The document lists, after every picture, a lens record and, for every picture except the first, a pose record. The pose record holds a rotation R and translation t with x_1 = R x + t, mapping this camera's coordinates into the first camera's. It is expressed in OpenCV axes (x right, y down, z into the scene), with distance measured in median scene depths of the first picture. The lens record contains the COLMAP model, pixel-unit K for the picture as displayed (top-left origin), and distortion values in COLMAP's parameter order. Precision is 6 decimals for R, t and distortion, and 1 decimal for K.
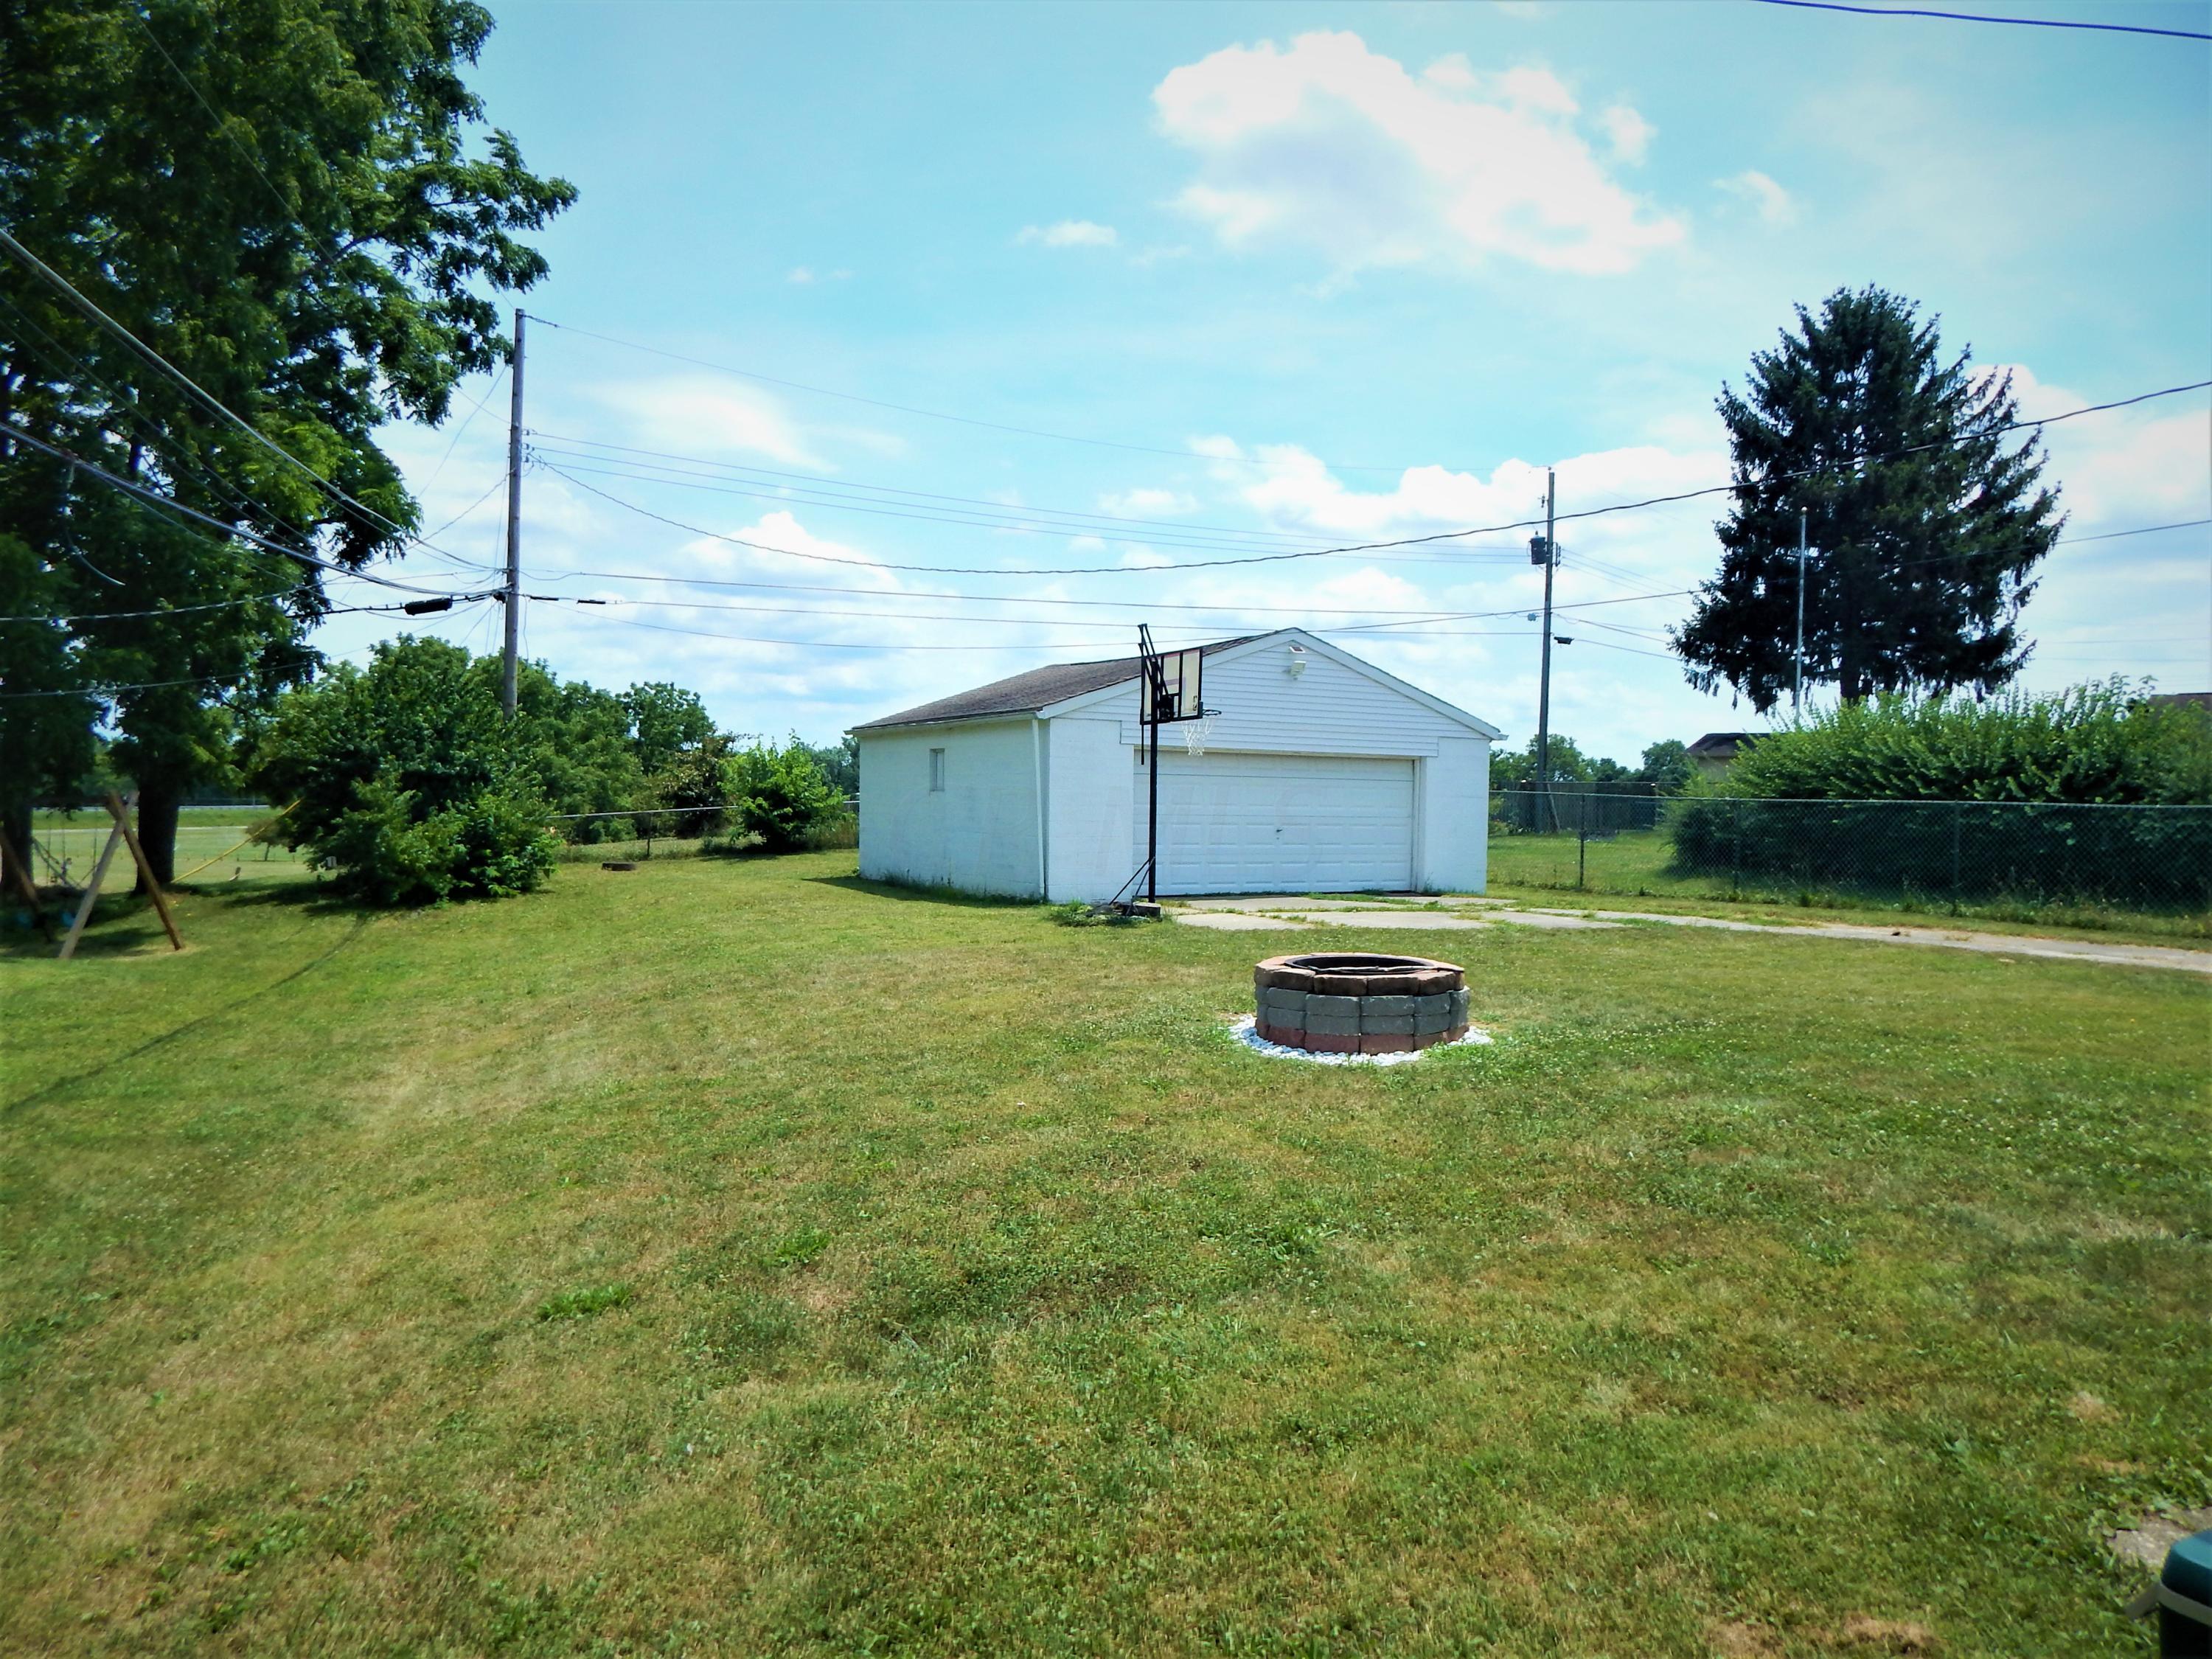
lens RADIAL K [[1430.6, 0, 1115.6], [0, 1430.6, 835.7], [0, 0, 1]] dist [-0.005709, -0.000364]
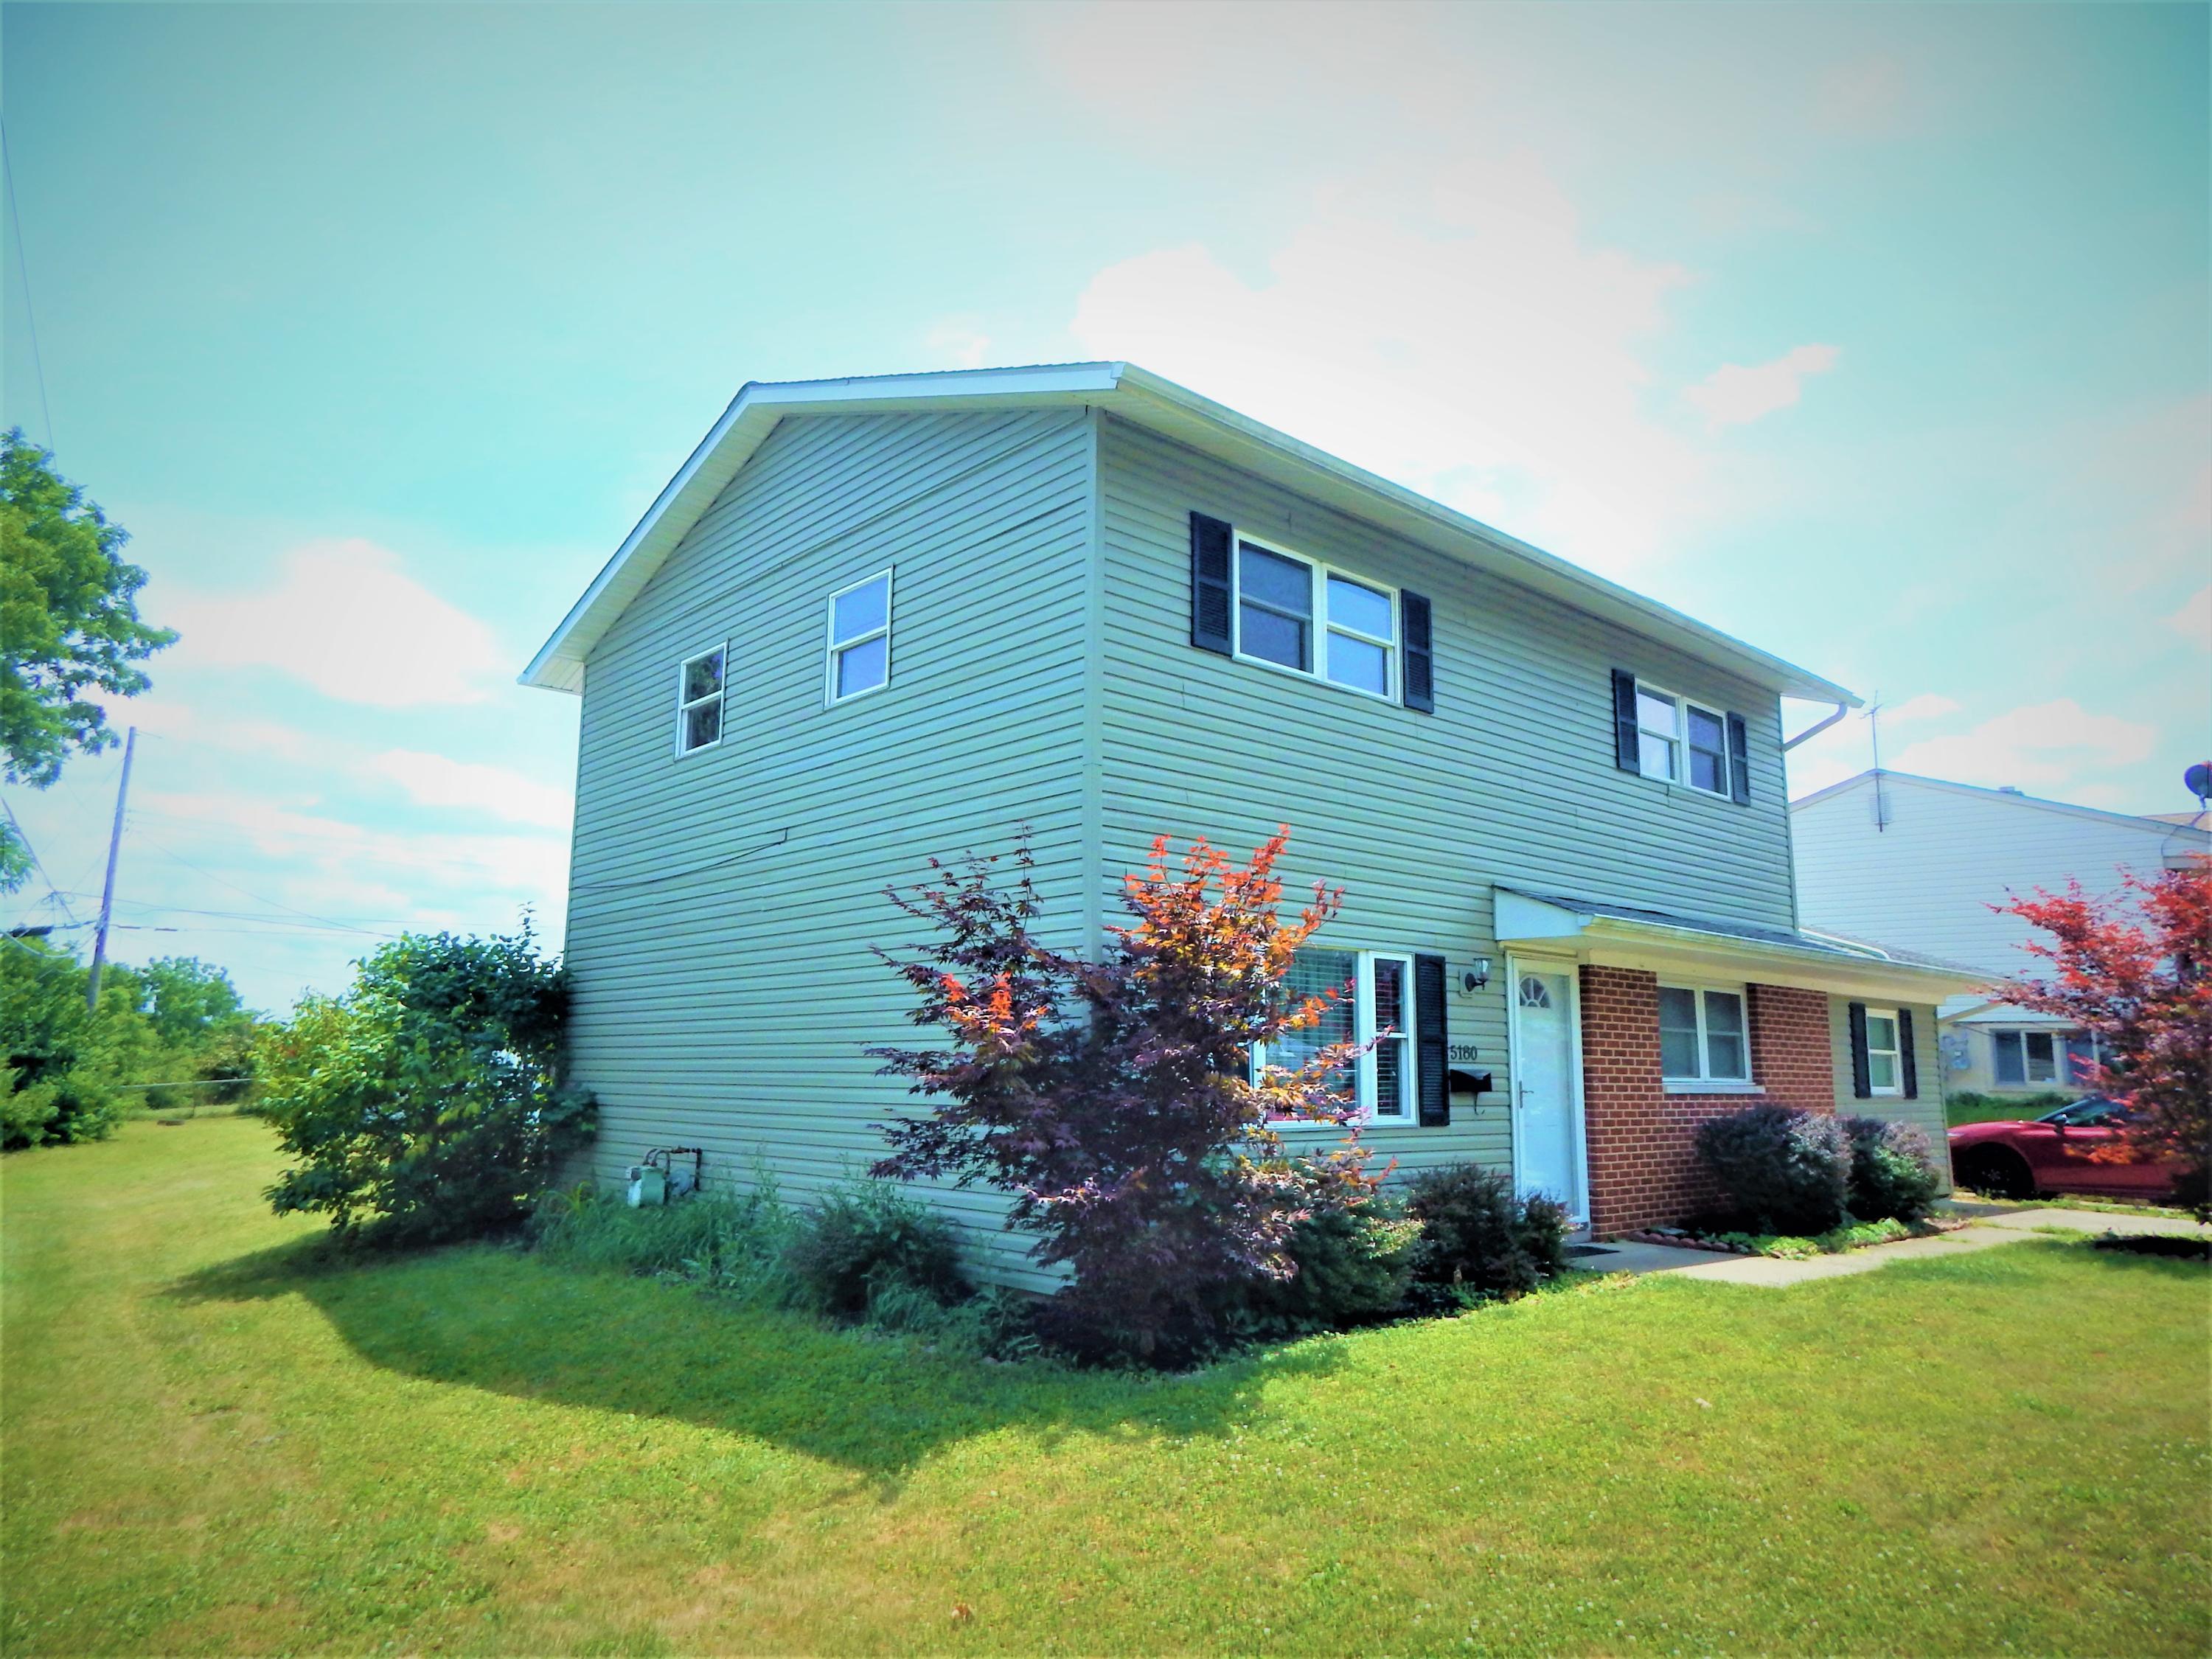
lens RADIAL K [[1430.6, 0, 1115.6], [0, 1430.6, 835.7], [0, 0, 1]] dist [-0.005709, -0.000364]
pose [[0.960502, 0.039665, 0.275433, 0.129921], [0.012364, 0.982729, -0.184636, 0.013434], [-0.278000, 0.180749, 0.943423, -0.563377]]
